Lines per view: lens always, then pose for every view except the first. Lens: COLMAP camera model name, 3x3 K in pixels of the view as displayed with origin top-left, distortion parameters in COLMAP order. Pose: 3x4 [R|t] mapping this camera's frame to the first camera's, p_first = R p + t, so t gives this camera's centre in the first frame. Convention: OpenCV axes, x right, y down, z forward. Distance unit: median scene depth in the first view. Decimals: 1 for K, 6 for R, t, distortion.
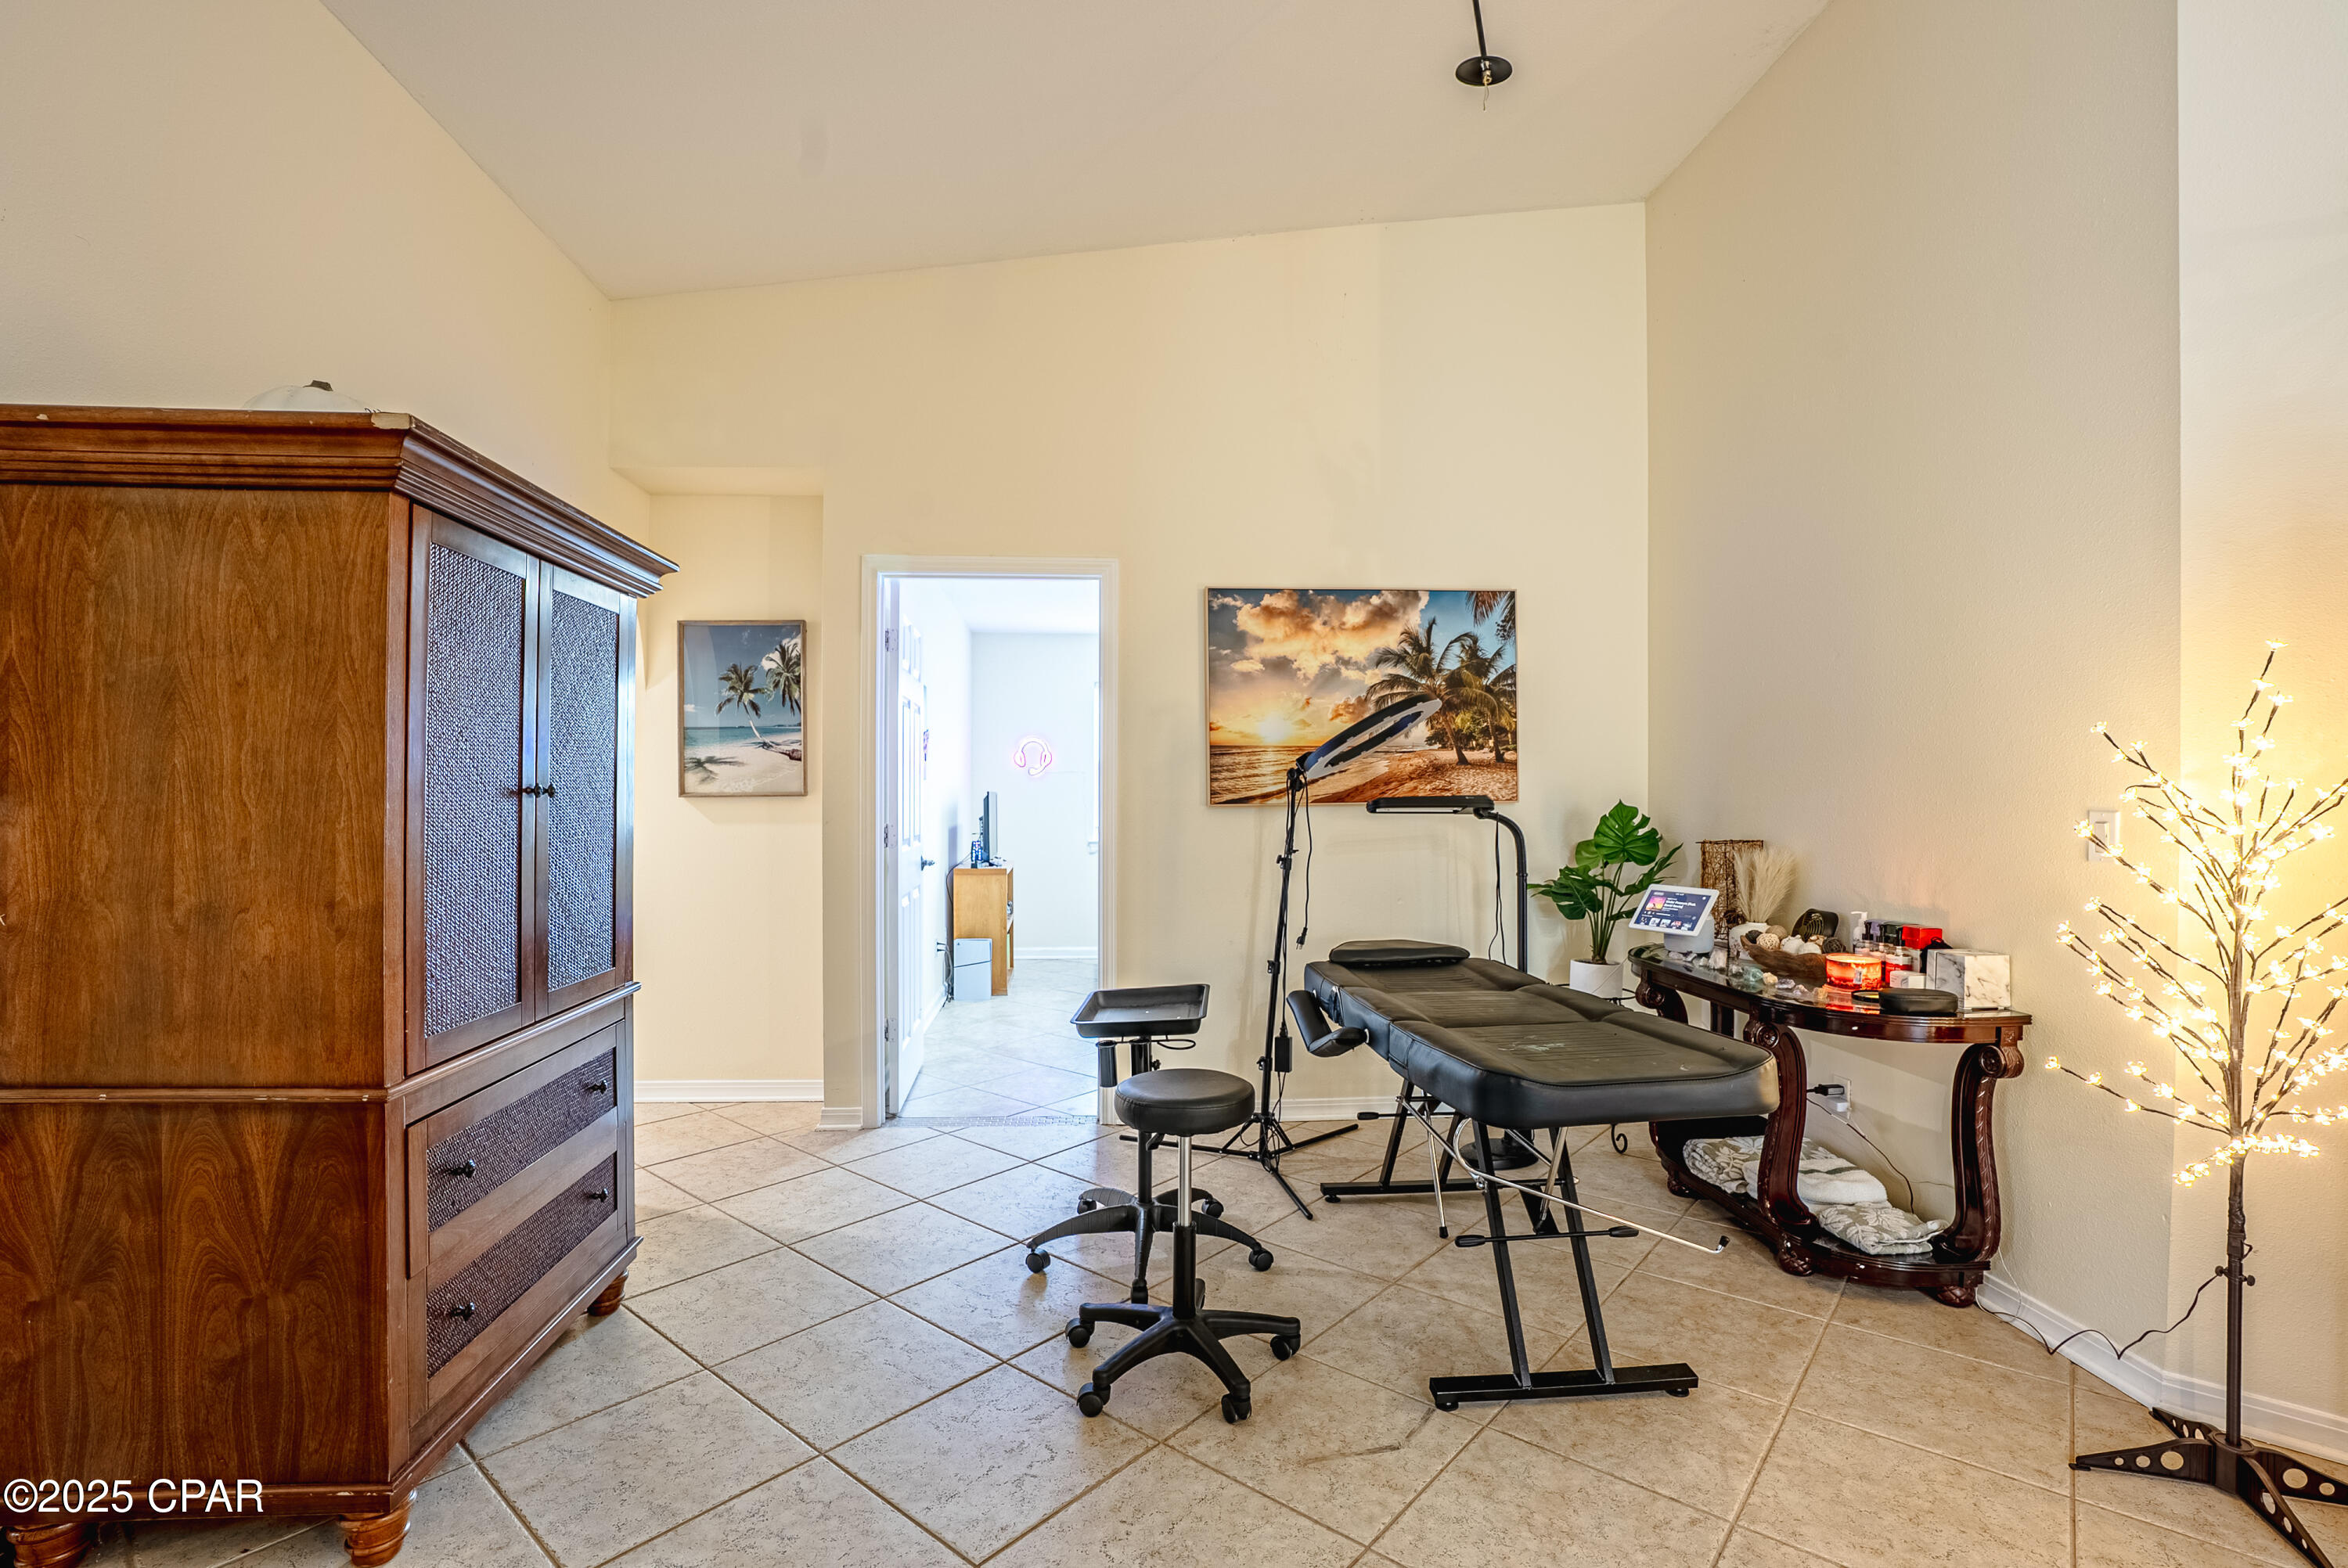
lens RADIAL K [[1092.3, 0, 1162.1], [0, 1092.3, 801.7], [0, 0, 1]] dist [-0.068877, 0.024870]
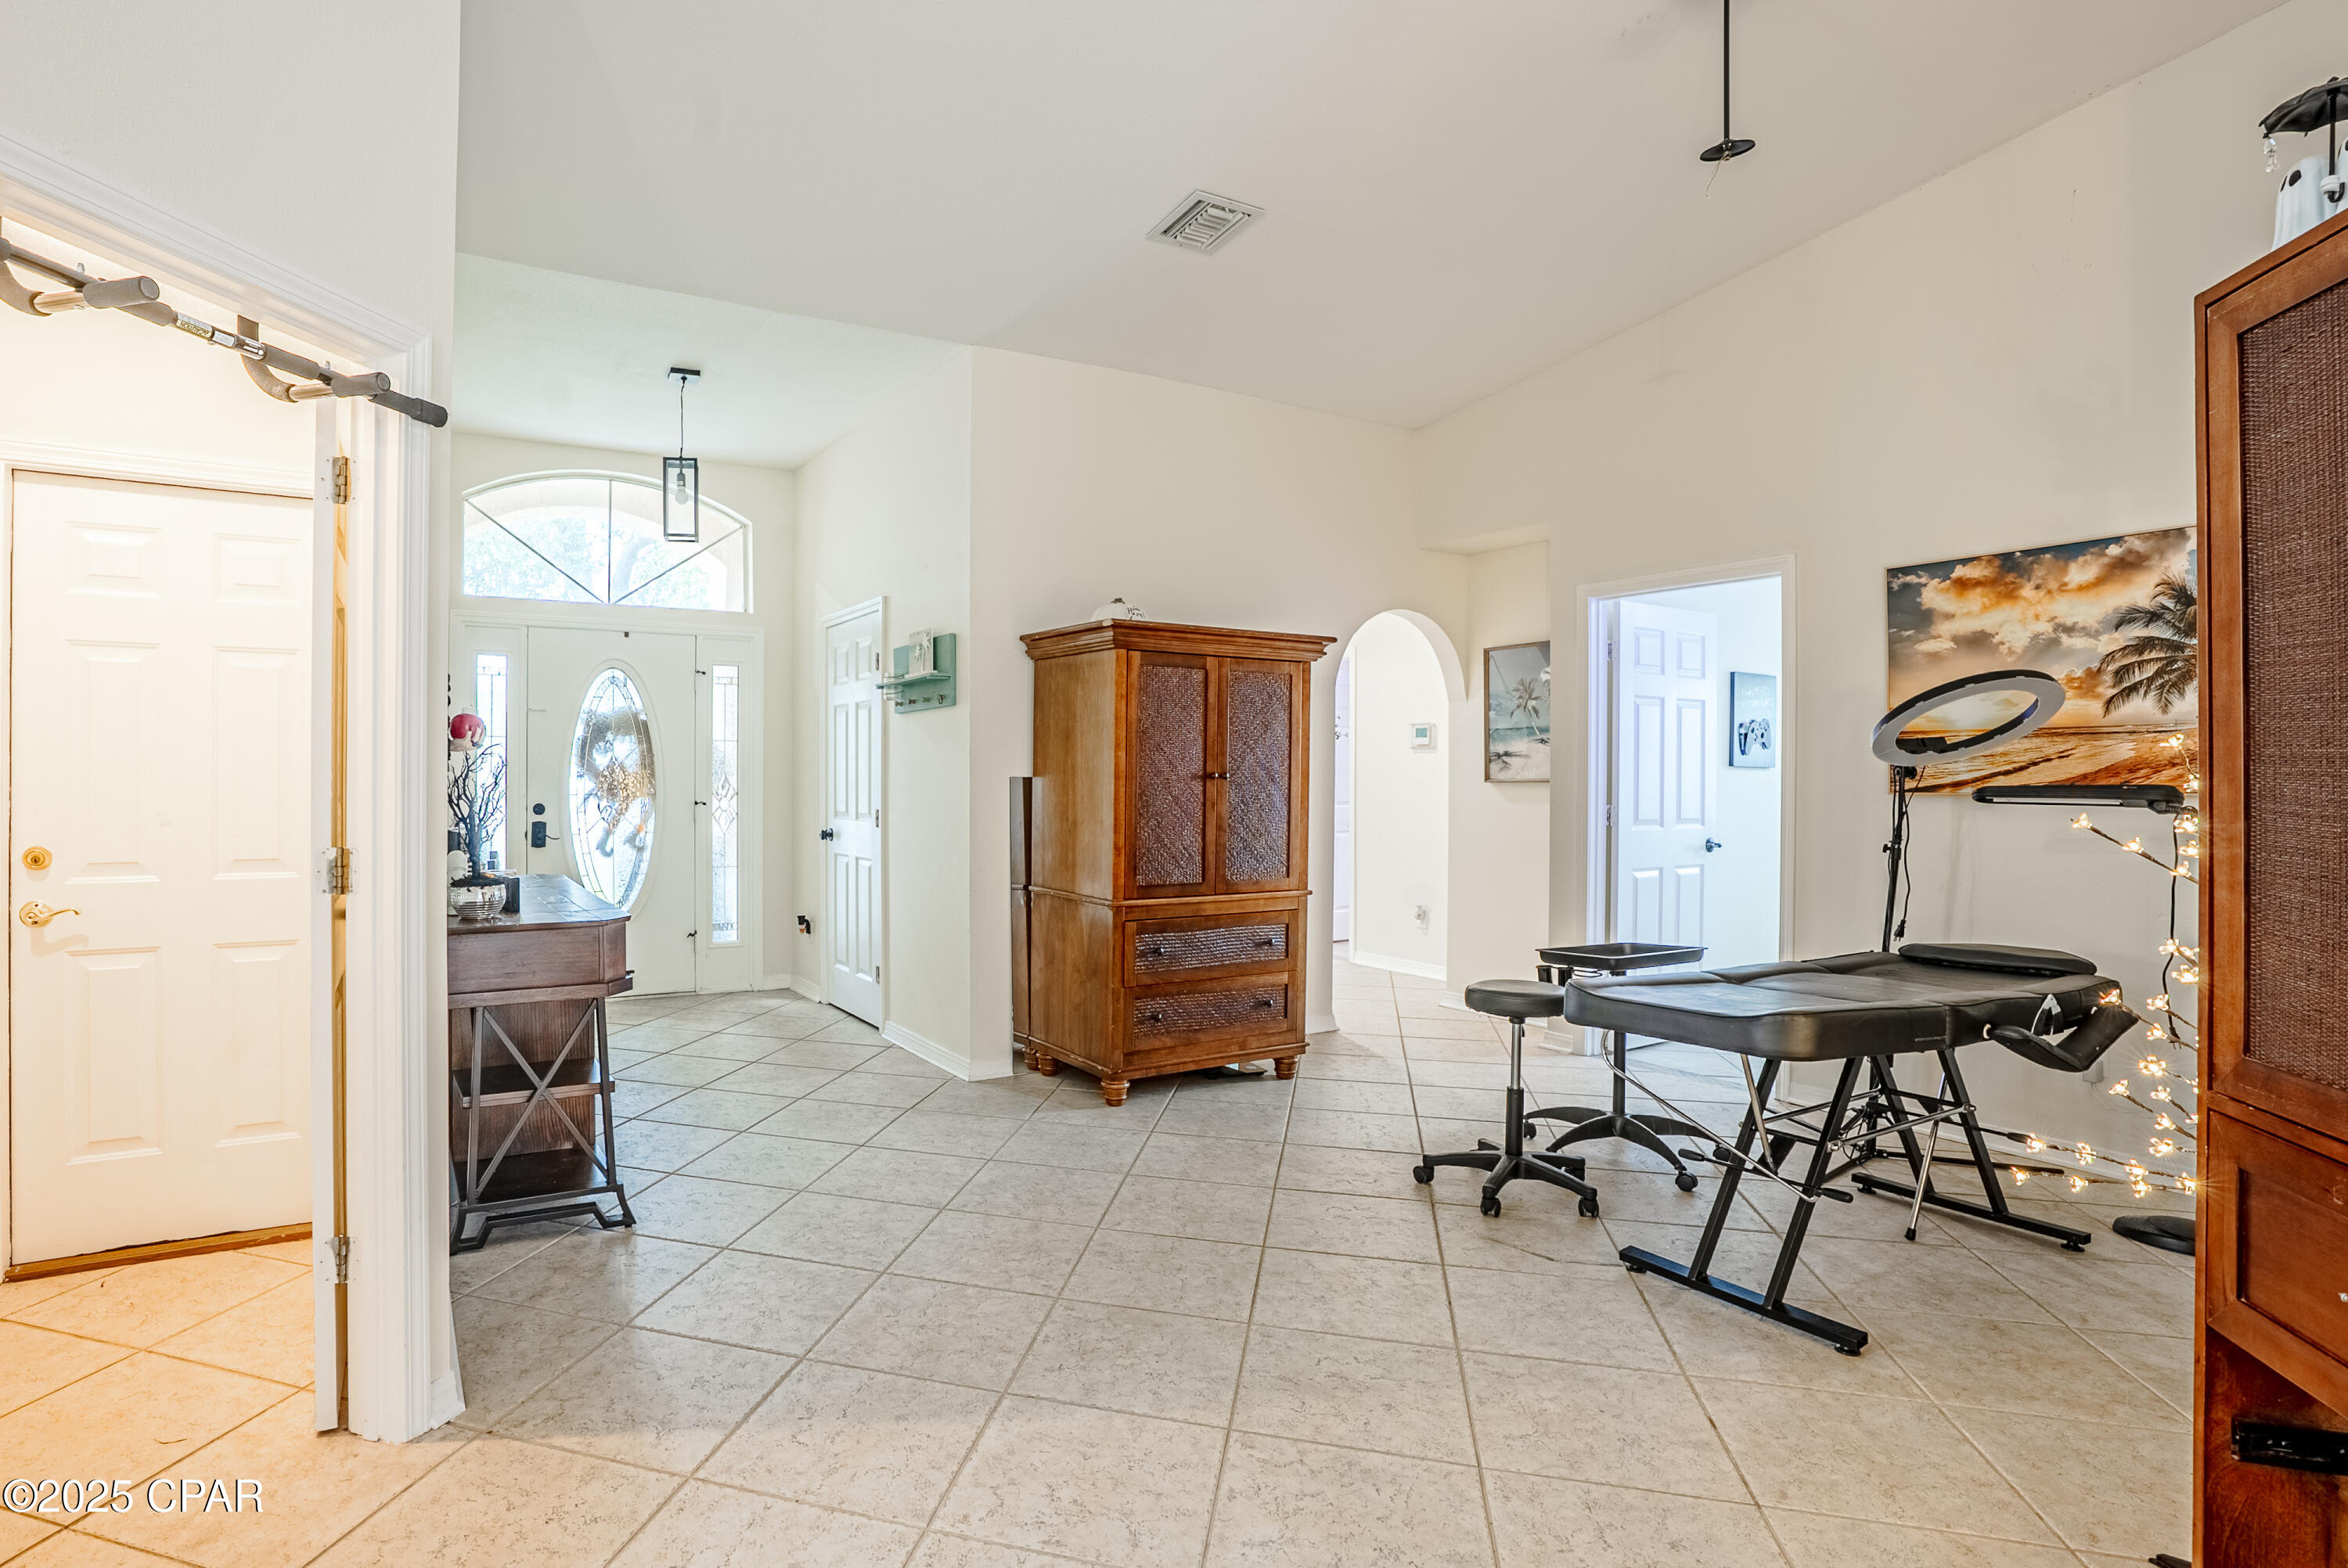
lens RADIAL K [[1157.4, 0, 998.4], [0, 1157.4, 779.1], [0, 0, 1]] dist [-0.053650, 0.015145]
pose [[0.405706, 0.004272, -0.913994, 0.628222], [-0.013543, 0.999907, -0.001338, 0.002161], [0.913903, 0.012921, 0.405726, -0.120381]]
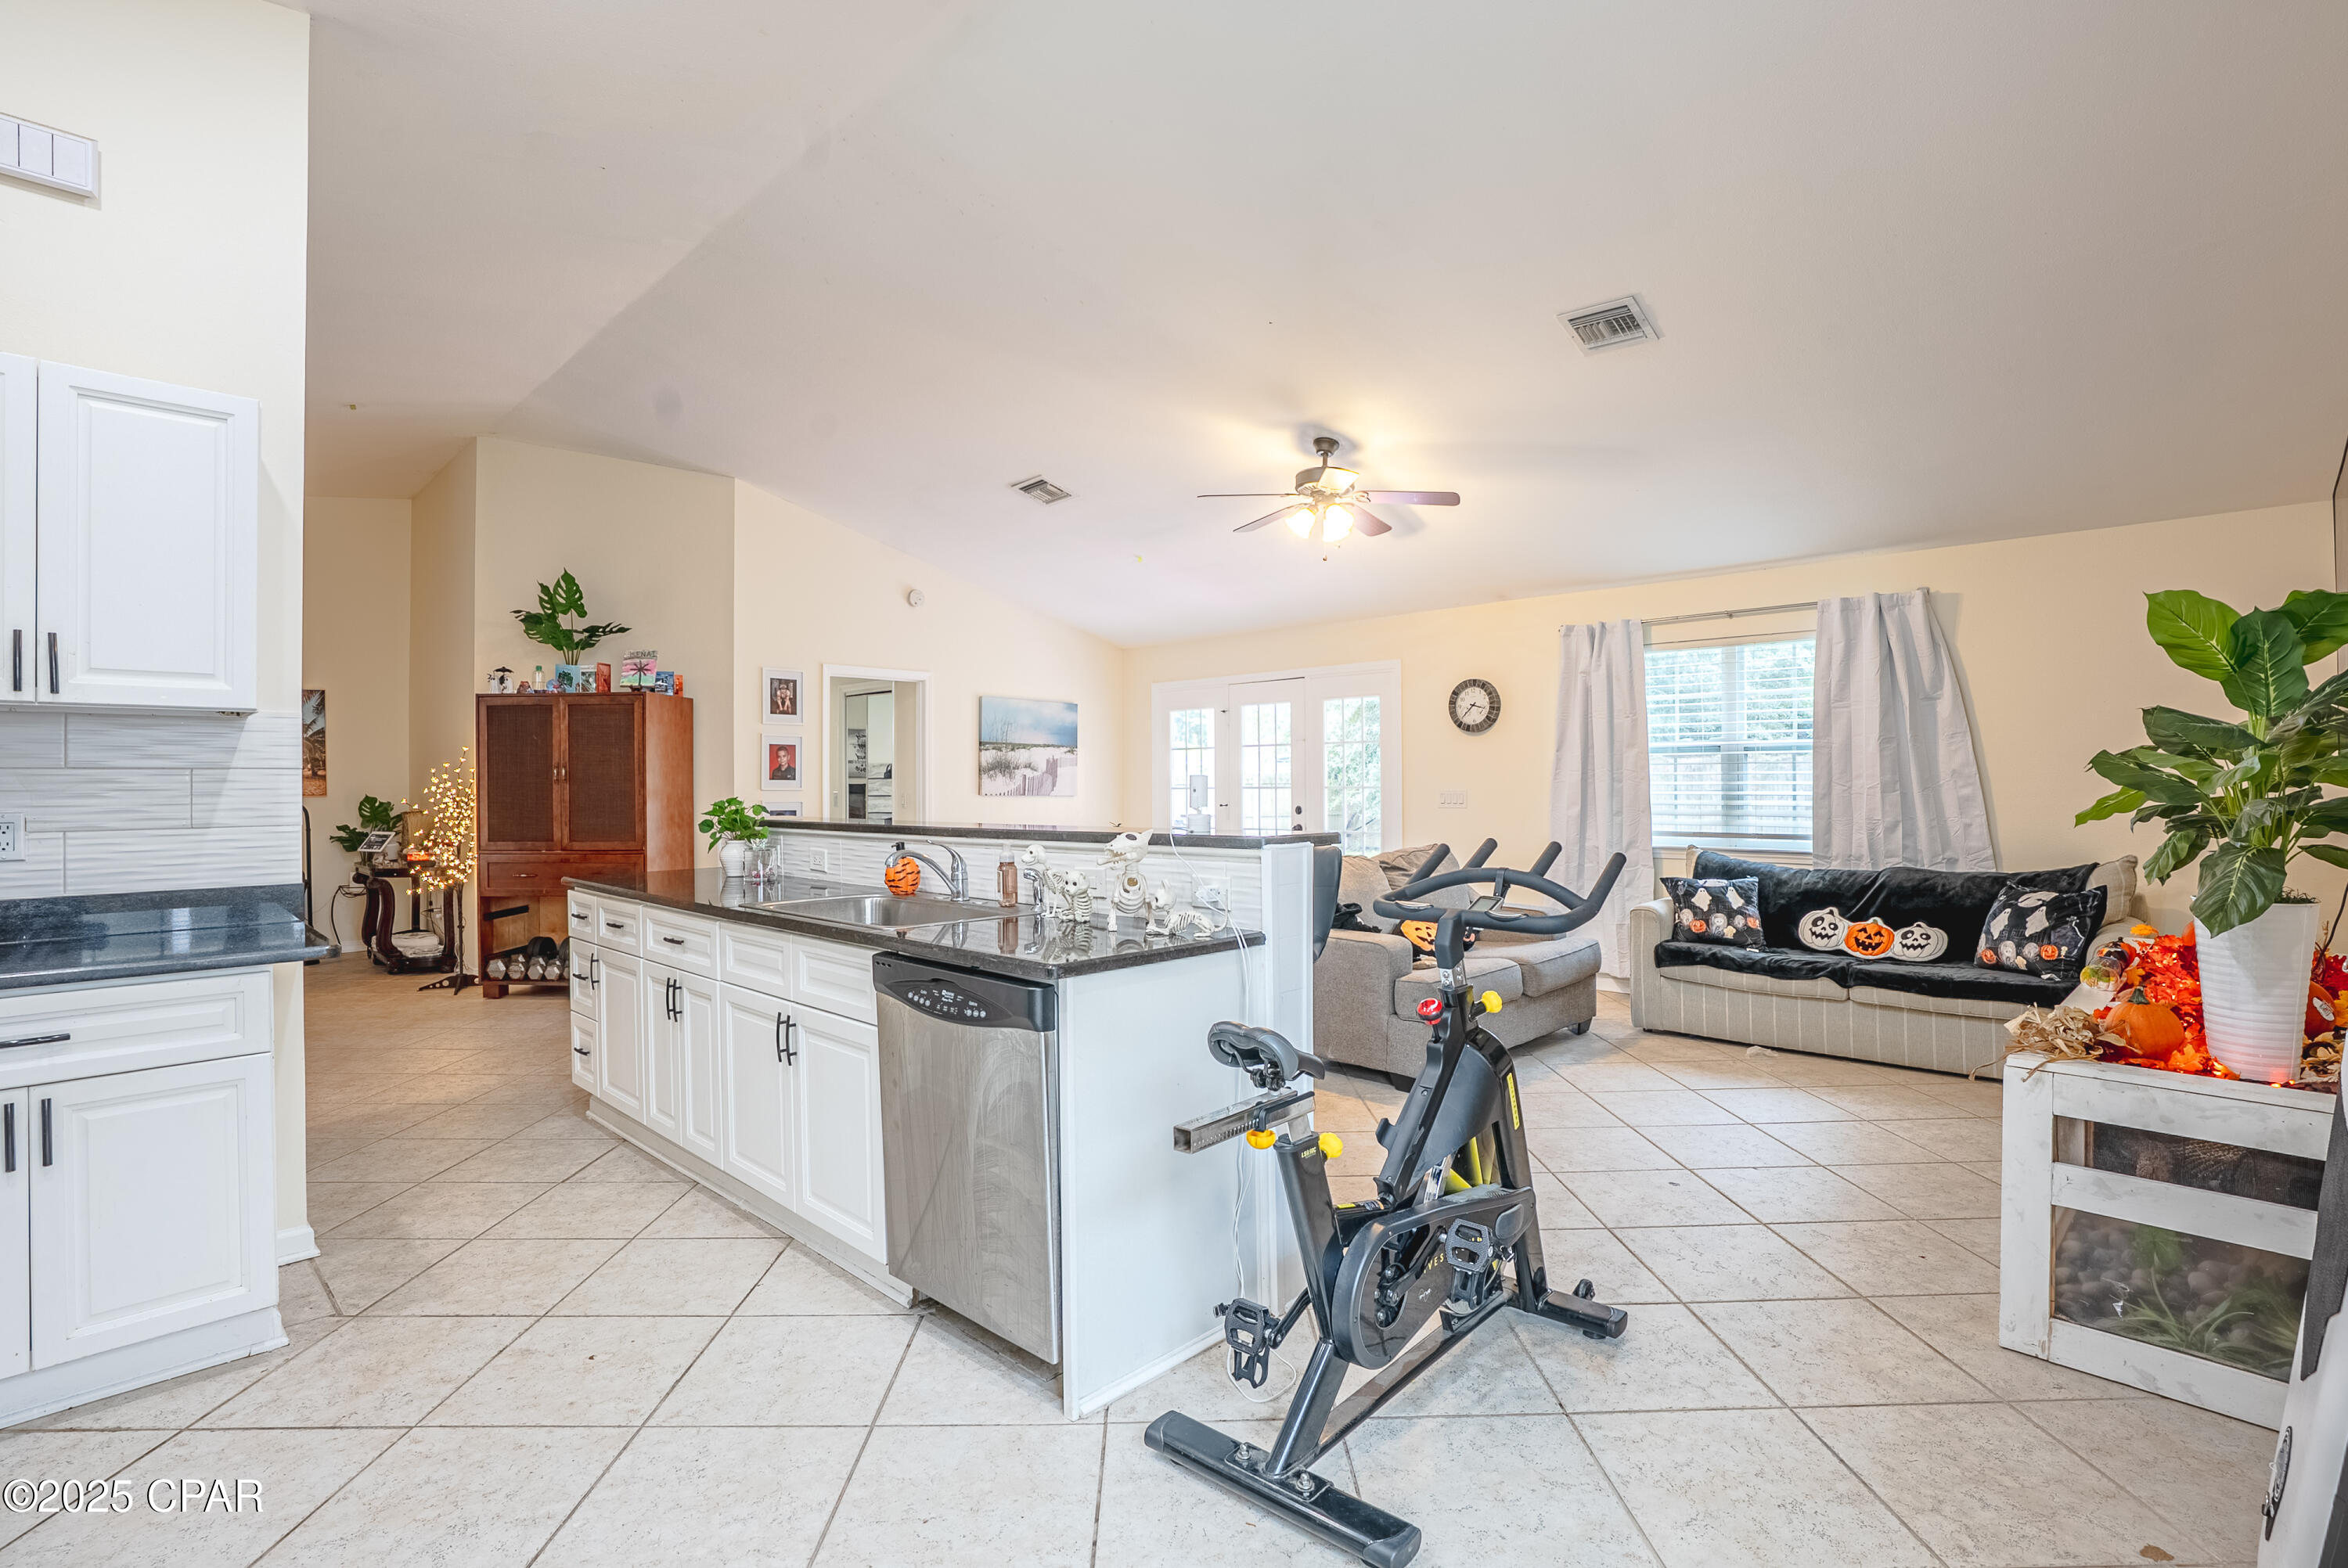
lens RADIAL K [[1092.3, 0, 1183.8], [0, 1092.3, 776.4], [0, 0, 1]] dist [-0.068877, 0.024870]
pose [[0.739565, -0.001344, 0.673084, 0.189387], [0.014822, 0.999788, -0.014290, 0.016411], [-0.672922, 0.020545, 0.739428, -1.525428]]
